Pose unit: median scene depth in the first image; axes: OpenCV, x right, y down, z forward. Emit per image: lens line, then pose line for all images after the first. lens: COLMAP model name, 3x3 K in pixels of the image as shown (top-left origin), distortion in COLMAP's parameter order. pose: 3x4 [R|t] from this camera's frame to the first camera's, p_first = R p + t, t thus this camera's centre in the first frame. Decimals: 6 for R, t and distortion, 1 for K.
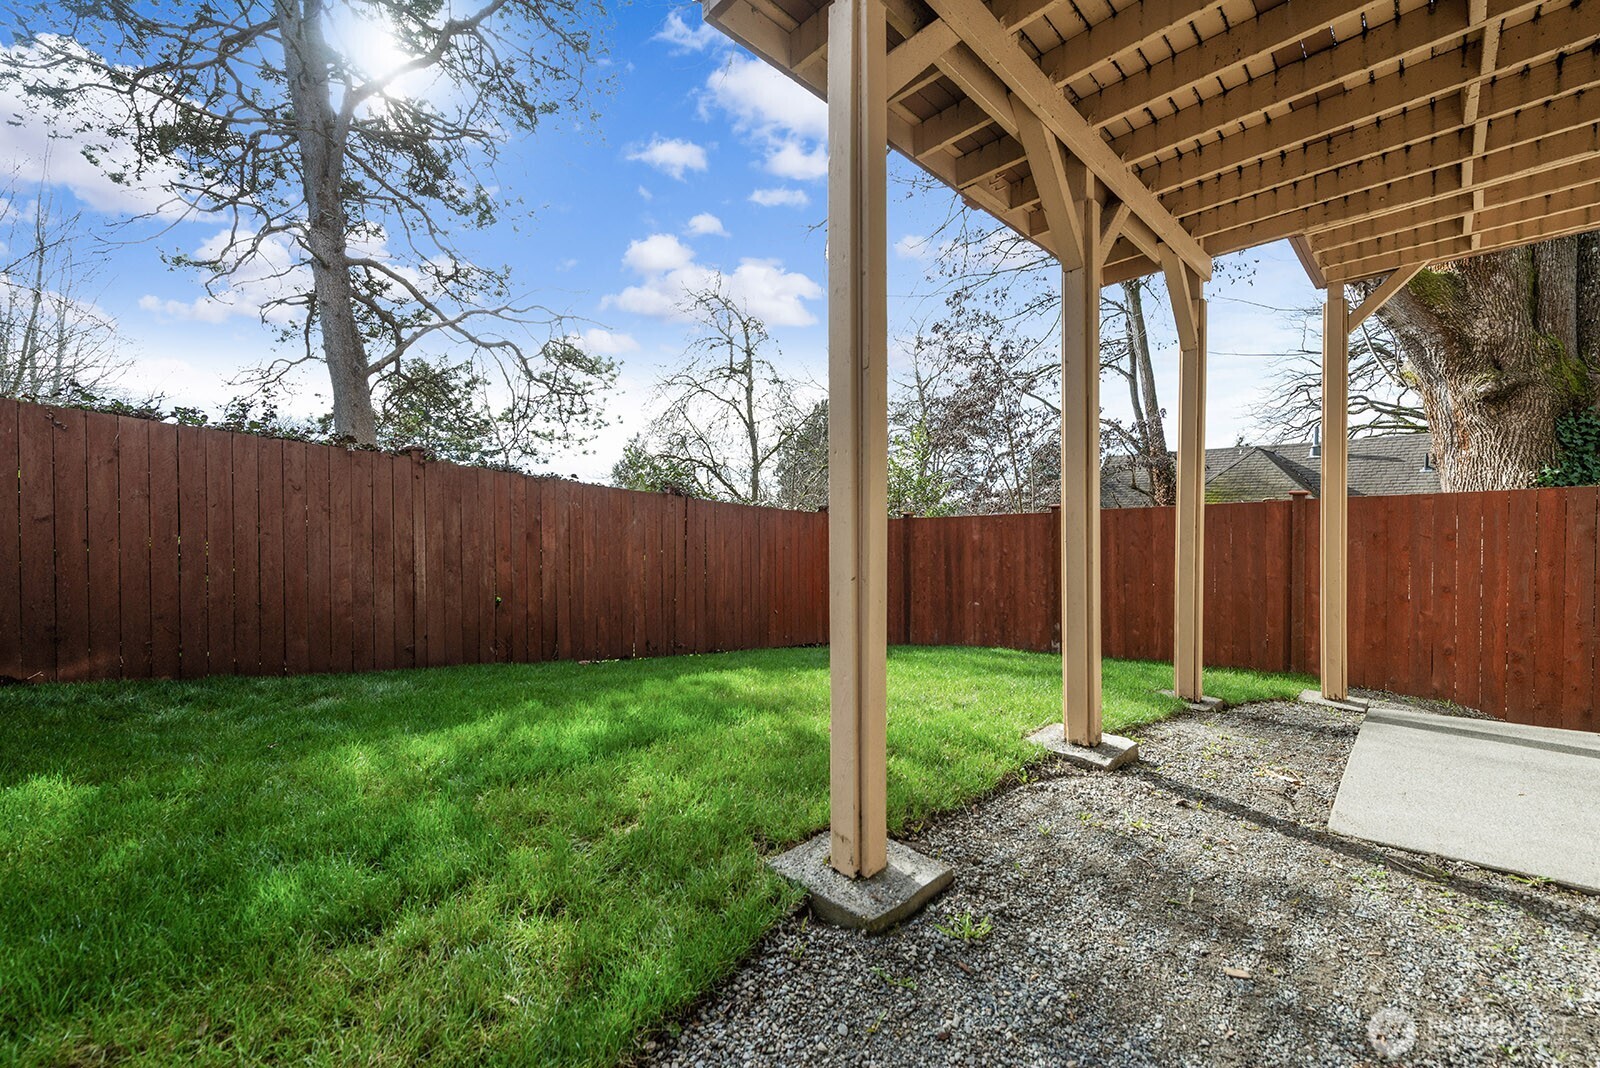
lens RADIAL K [[656.4, 0, 800.0], [0, 656.4, 534.0], [0, 0, 1]] dist [-0.000798, -0.000099]
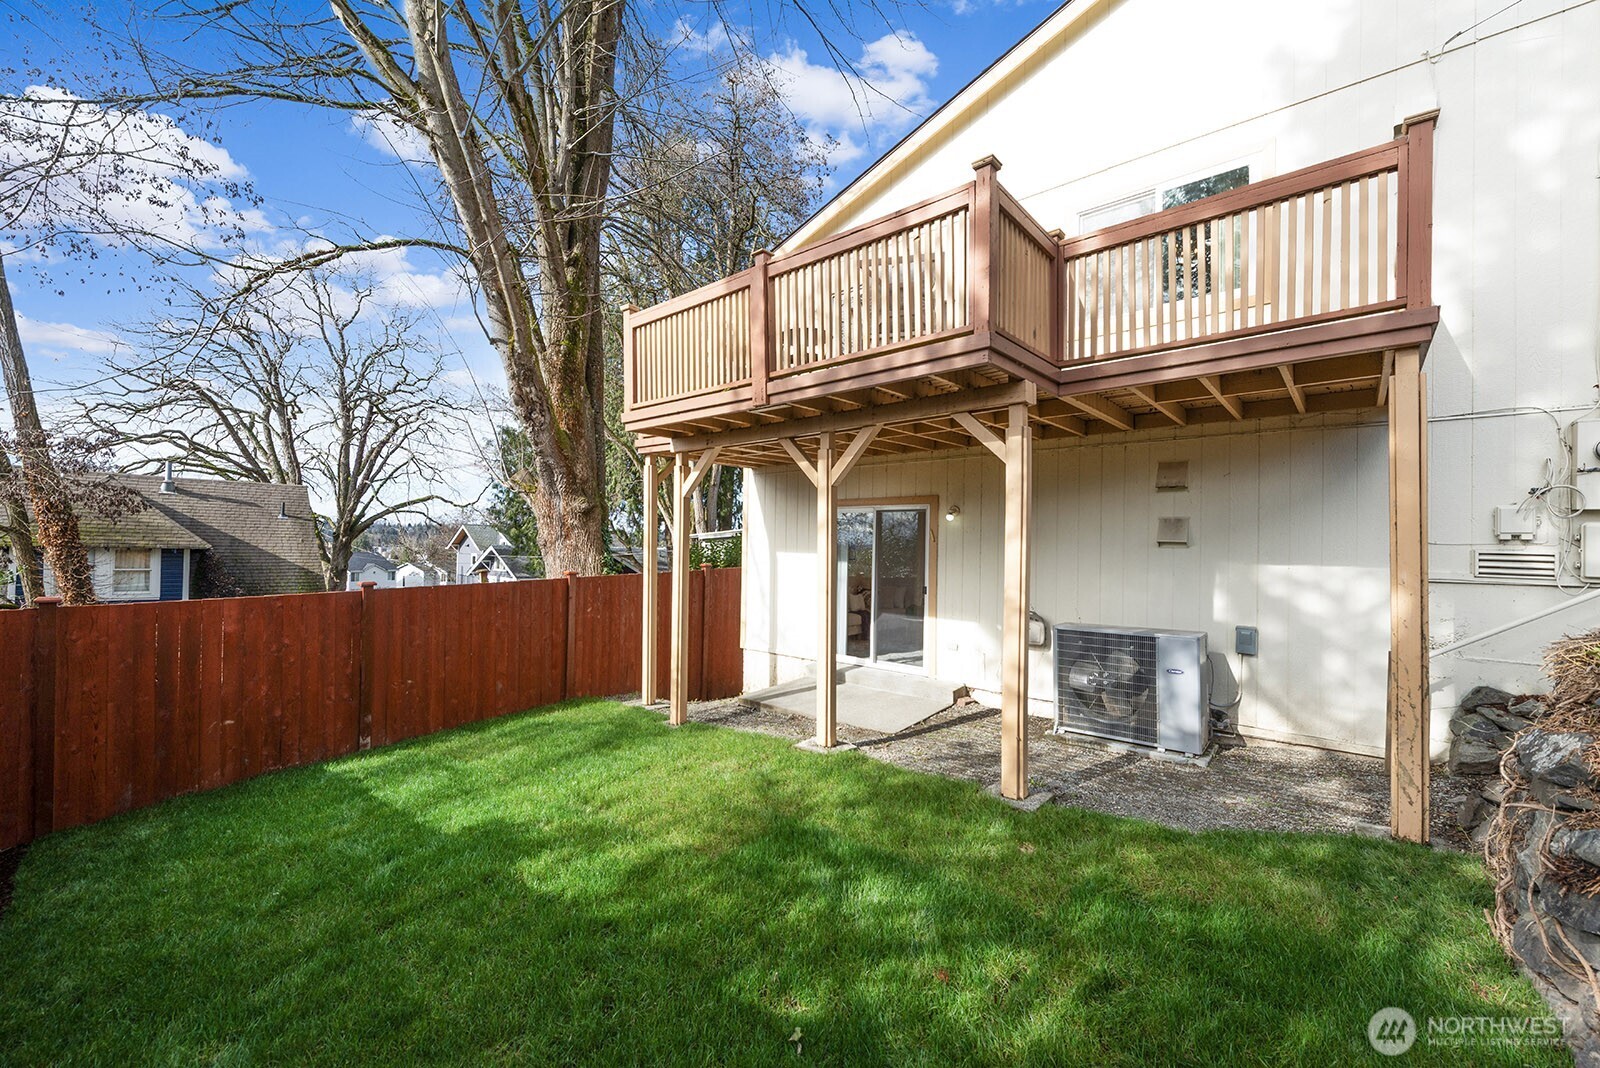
lens RADIAL K [[618.0, 0, 797.7], [0, 618.0, 552.2], [0, 0, 1]] dist [0.000618, 0.000072]
pose [[-0.079265, 0.001643, 0.996852, -0.943163], [0.001749, 0.999997, -0.001509, -0.158021], [-0.996852, 0.001624, -0.079267, 0.913518]]
